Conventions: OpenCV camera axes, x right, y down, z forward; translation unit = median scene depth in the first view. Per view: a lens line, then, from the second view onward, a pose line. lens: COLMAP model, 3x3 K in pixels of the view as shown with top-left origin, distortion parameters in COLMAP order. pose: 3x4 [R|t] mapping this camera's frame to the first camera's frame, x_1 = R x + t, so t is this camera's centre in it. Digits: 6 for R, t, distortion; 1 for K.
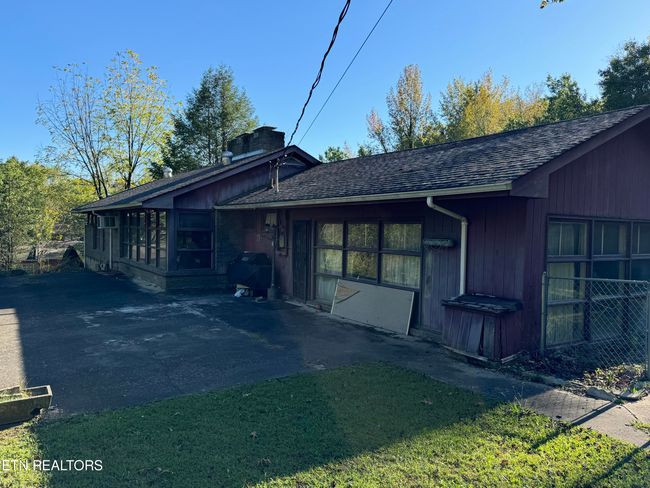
lens RADIAL K [[510.6, 0, 325.0], [0, 510.6, 244.0], [0, 0, 1]] dist [0.000181, 0.000027]
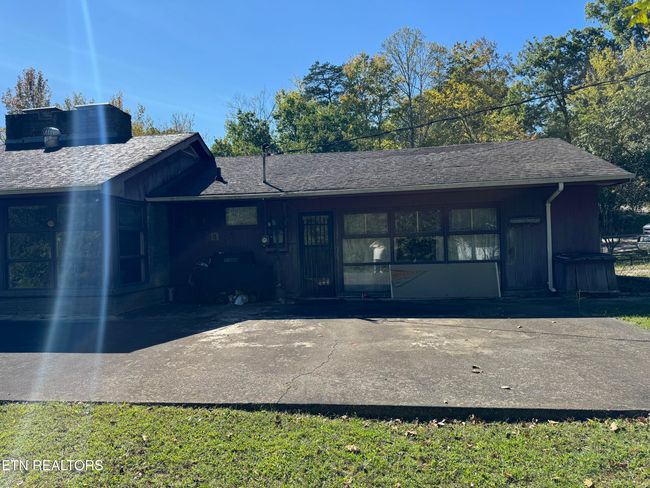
lens RADIAL K [[454.9, 0, 325.0], [0, 454.9, 244.0], [0, 0, 1]] dist [0.027584, -0.000729]
pose [[0.637720, -0.049892, 0.768651, -0.857028], [0.069125, 0.997581, 0.007401, 0.011872], [-0.767161, 0.048413, 0.639626, 0.546625]]
